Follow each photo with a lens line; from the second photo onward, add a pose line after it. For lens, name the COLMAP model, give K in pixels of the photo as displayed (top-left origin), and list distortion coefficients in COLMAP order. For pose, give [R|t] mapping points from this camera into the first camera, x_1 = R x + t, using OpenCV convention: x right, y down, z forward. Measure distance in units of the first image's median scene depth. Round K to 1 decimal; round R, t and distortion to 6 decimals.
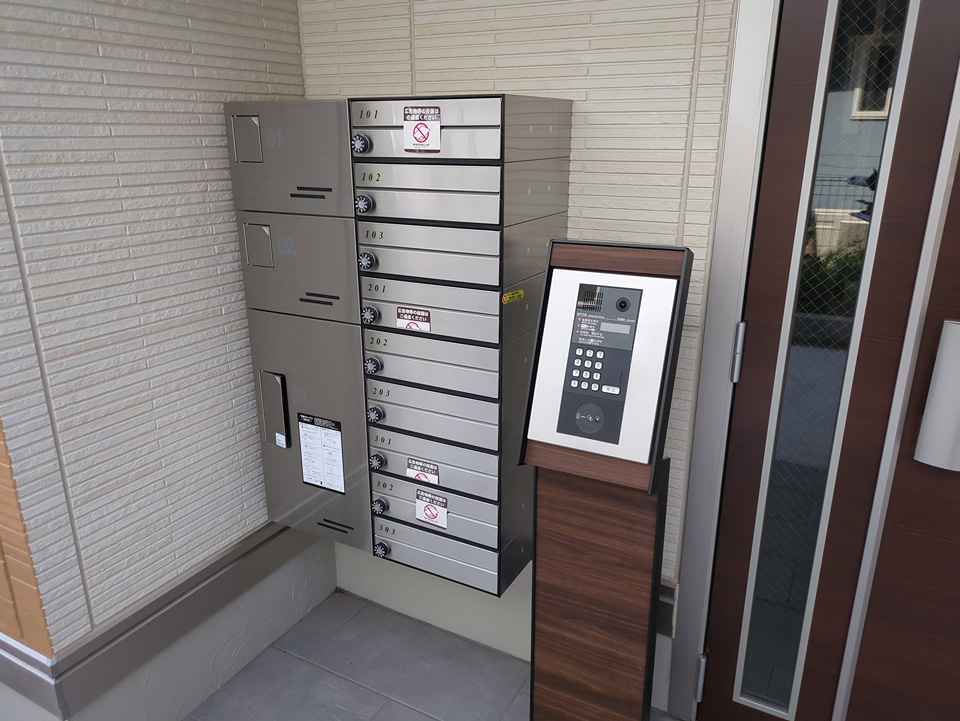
lens RADIAL K [[710.7, 0, 480.8], [0, 710.7, 364.9], [0, 0, 1]] dist [0.009105, 0.000853]
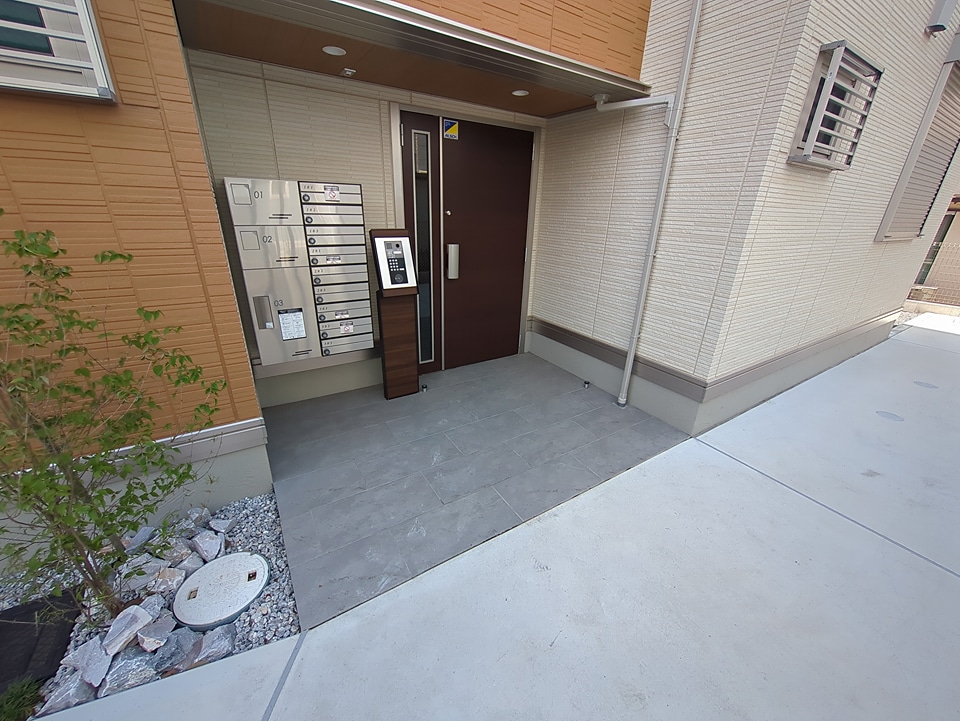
lens RADIAL K [[383.1, 0, 483.4], [0, 383.1, 358.1], [0, 0, 1]] dist [0.000833, 0.000075]
pose [[0.479927, -0.304868, 0.822633, -1.341414], [0.252848, 0.945957, 0.203059, 0.169221], [-0.840082, 0.110548, 0.531075, -0.346296]]
